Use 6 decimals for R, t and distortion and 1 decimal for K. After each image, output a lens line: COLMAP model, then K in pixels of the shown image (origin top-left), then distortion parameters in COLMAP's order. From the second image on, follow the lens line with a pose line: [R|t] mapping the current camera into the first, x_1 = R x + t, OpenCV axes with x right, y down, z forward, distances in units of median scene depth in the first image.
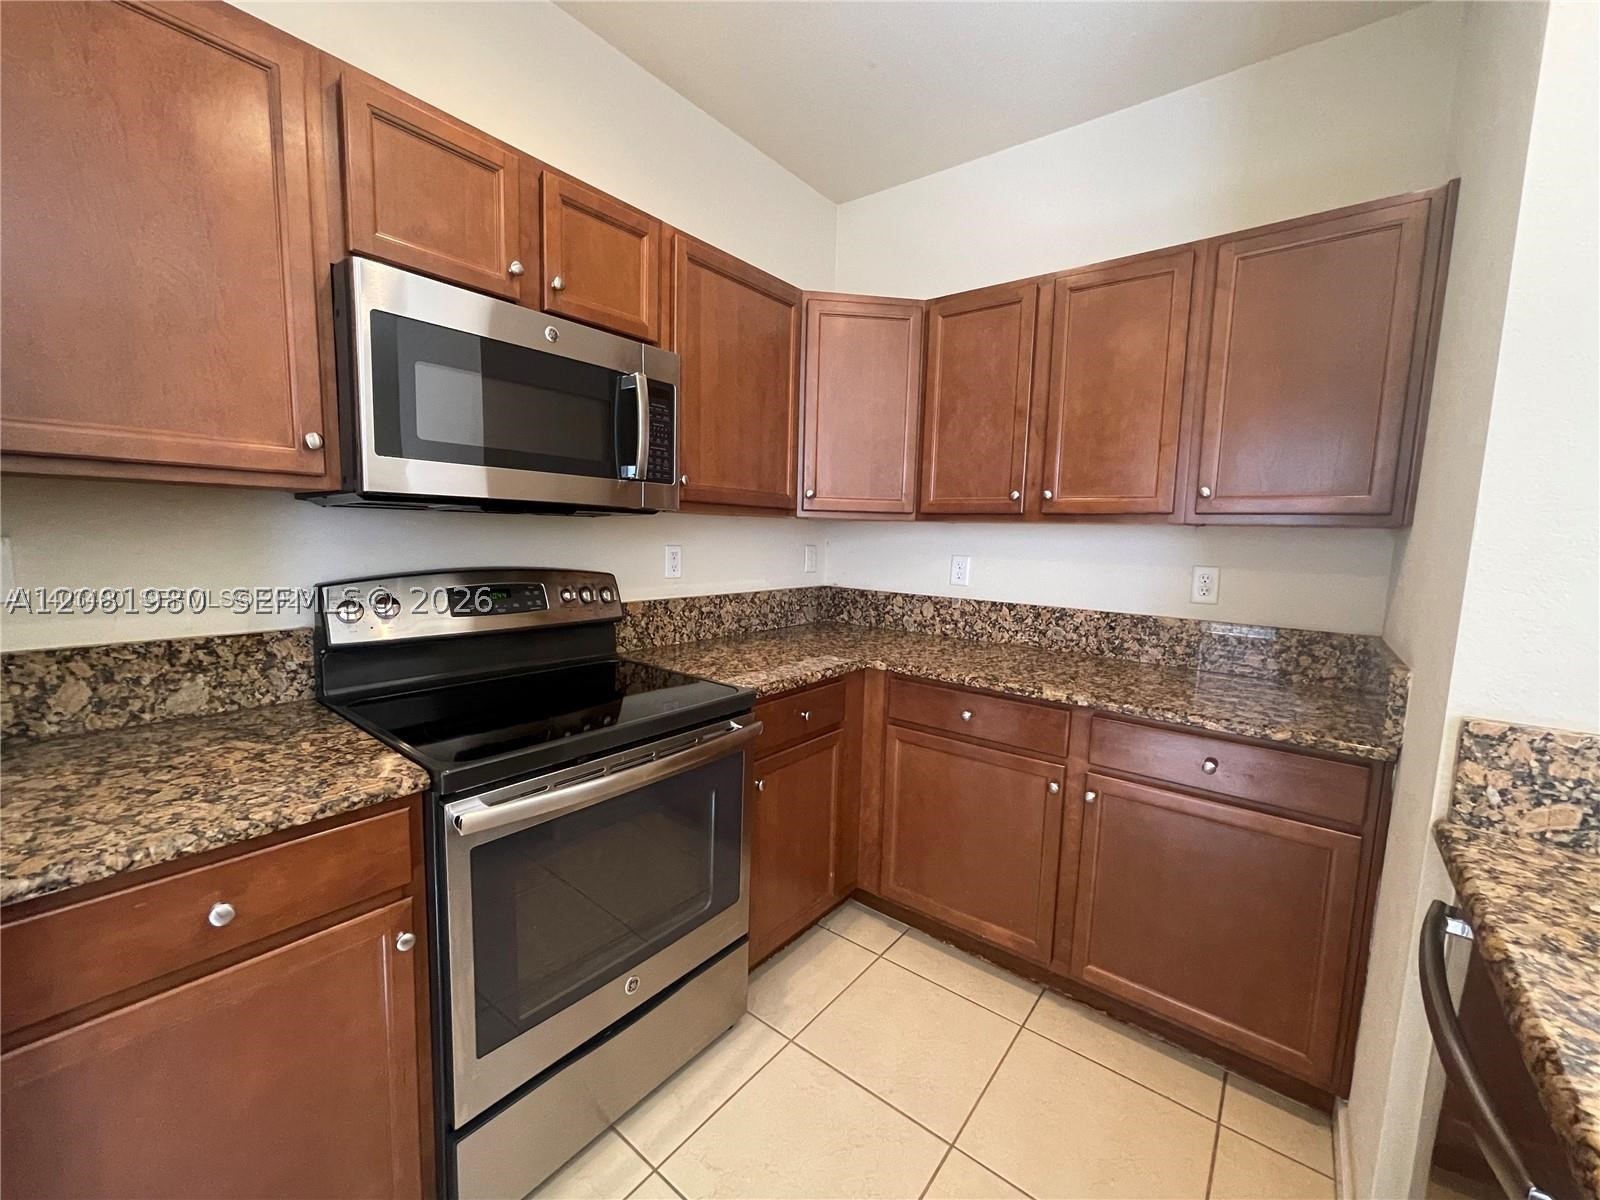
lens RADIAL K [[643.1, 0, 794.7], [0, 643.1, 603.4], [0, 0, 1]] dist [-0.005039, 0.000684]
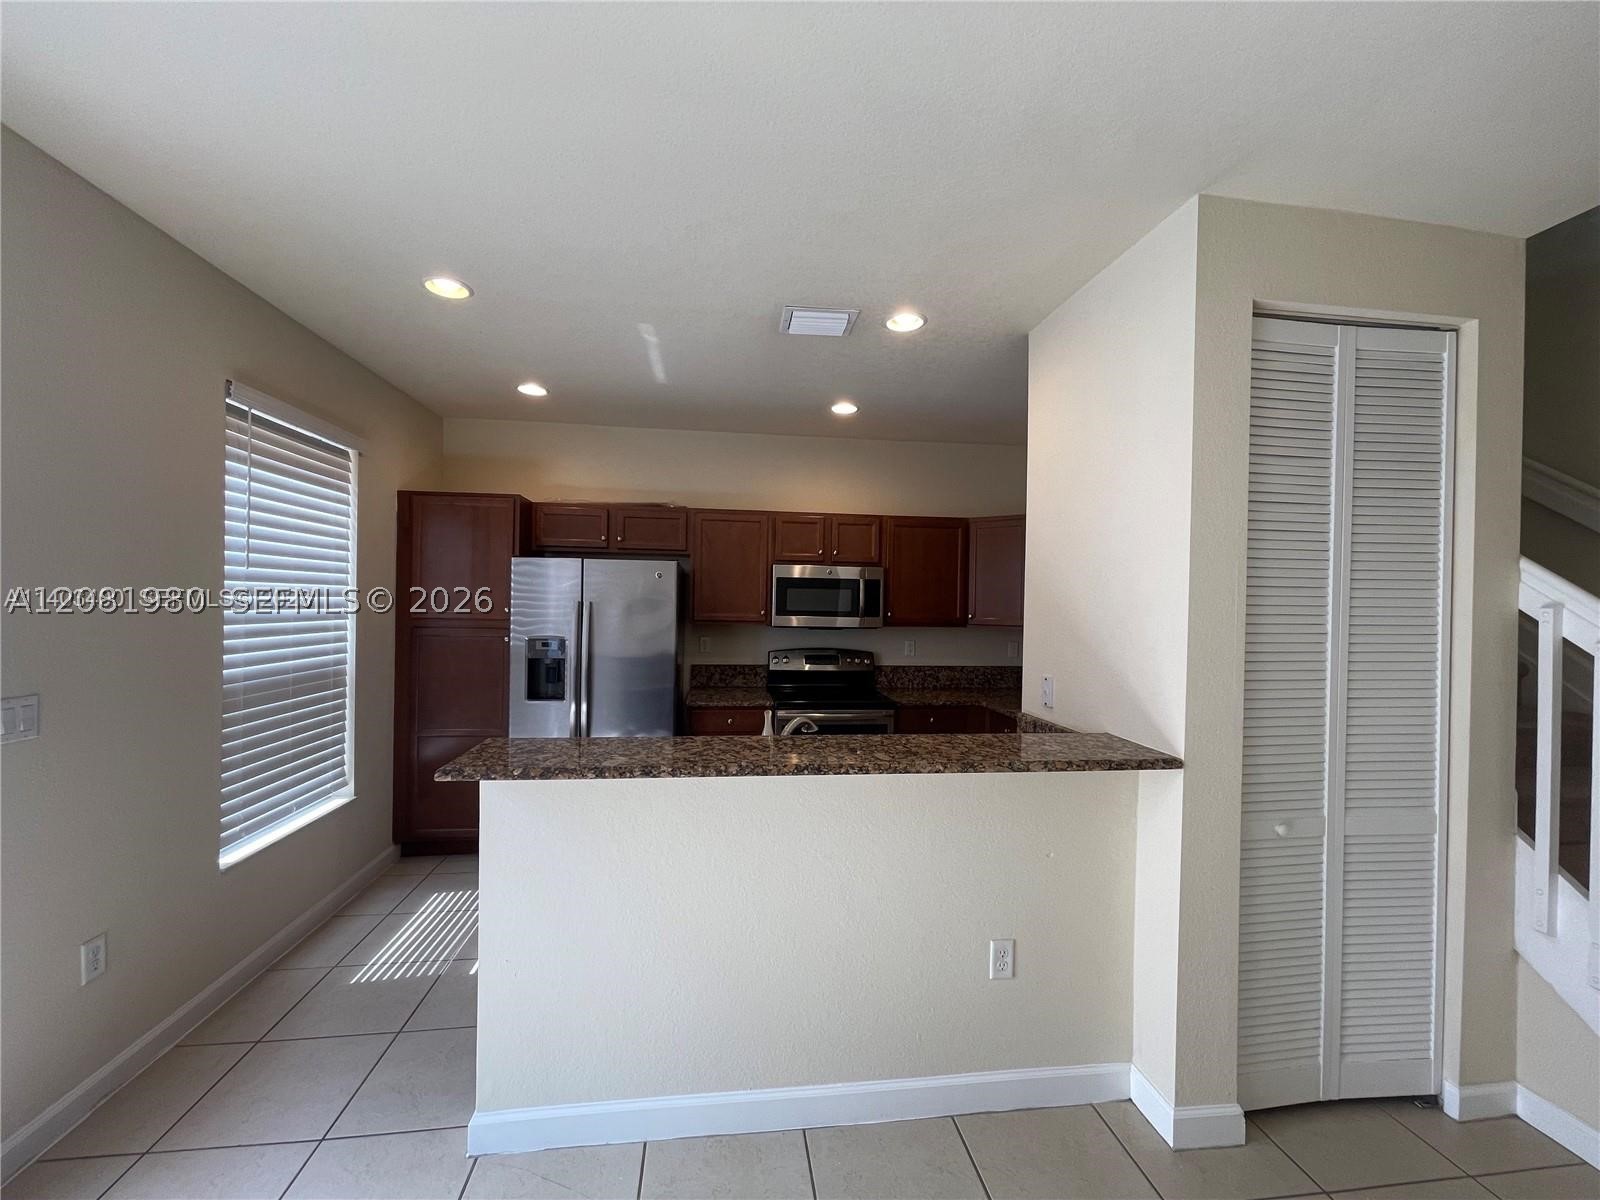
lens RADIAL K [[643.1, 0, 794.7], [0, 643.1, 603.4], [0, 0, 1]] dist [-0.005039, 0.000684]
pose [[0.713222, -0.013595, -0.700807, 1.131135], [-0.075015, 0.992589, -0.095599, 0.021451], [0.696913, 0.120754, 0.706917, -0.860423]]
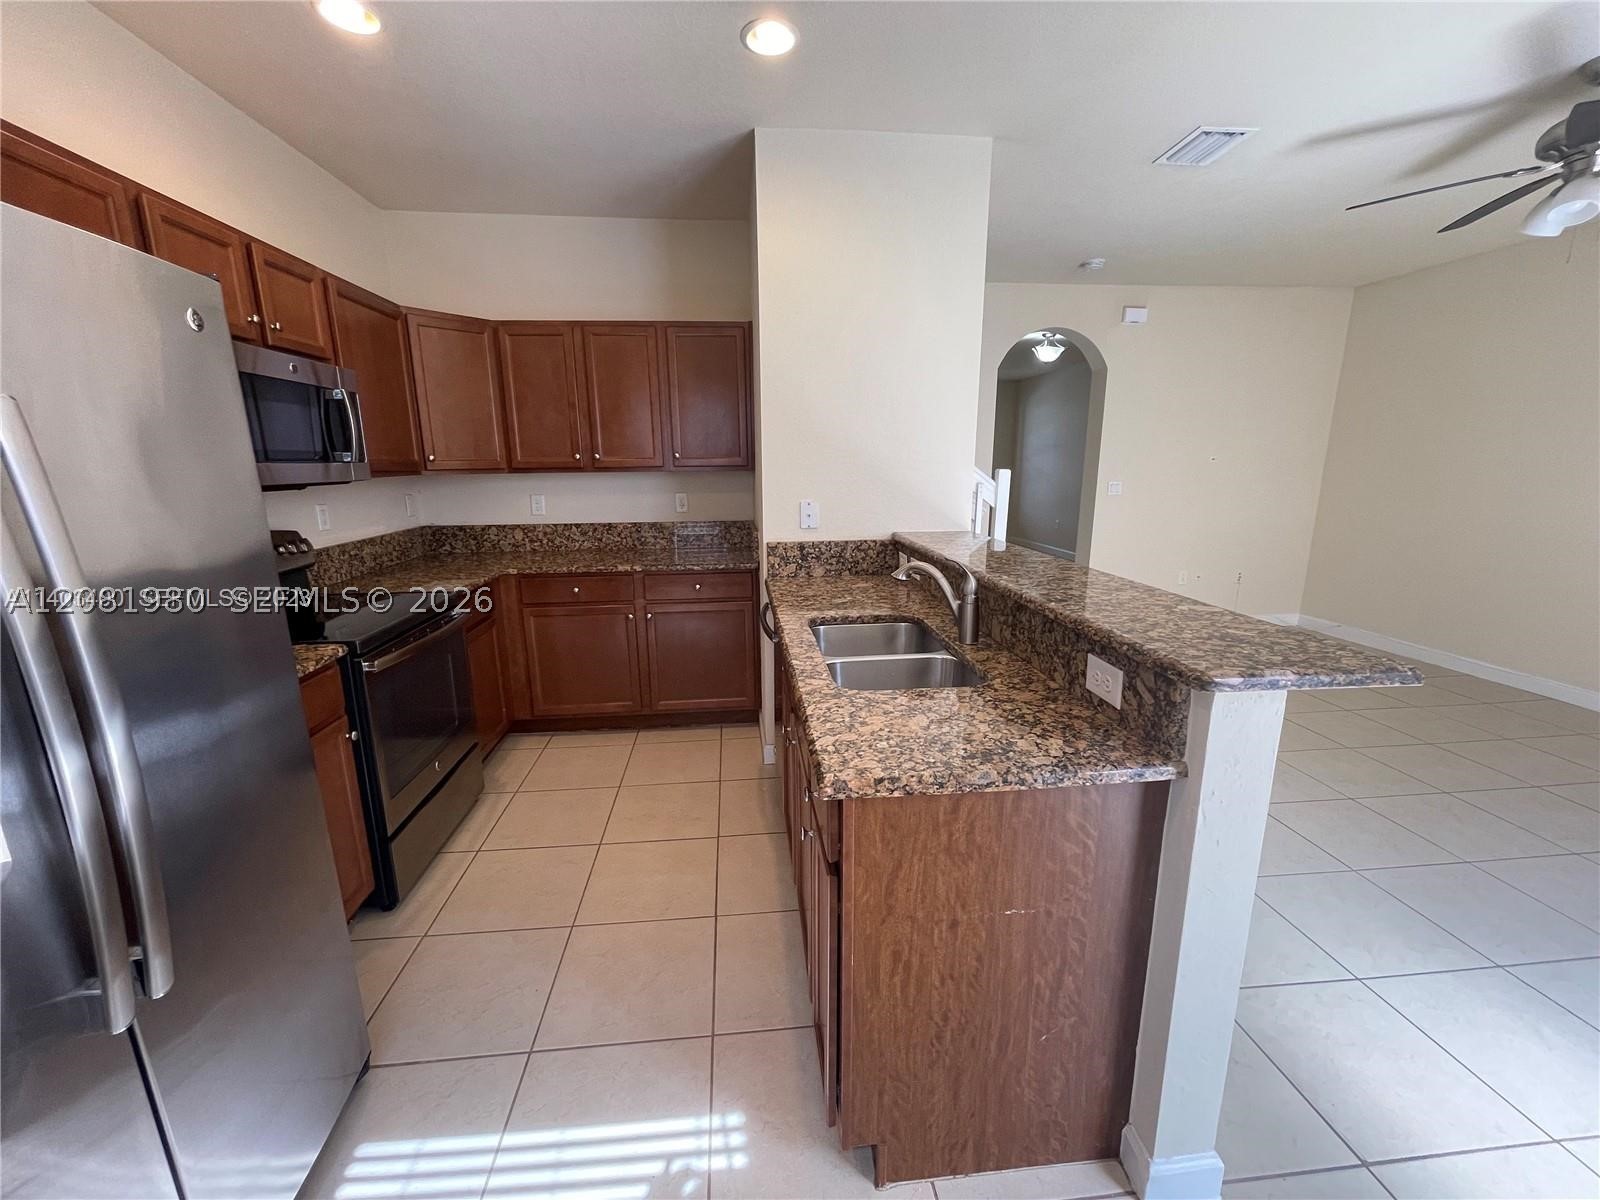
lens RADIAL K [[643.1, 0, 794.7], [0, 643.1, 603.4], [0, 0, 1]] dist [-0.005039, 0.000684]
pose [[0.716488, -0.184688, 0.672707, -0.443627], [0.104878, 0.981875, 0.157864, -0.000977], [-0.689670, -0.042556, 0.722872, -0.602054]]
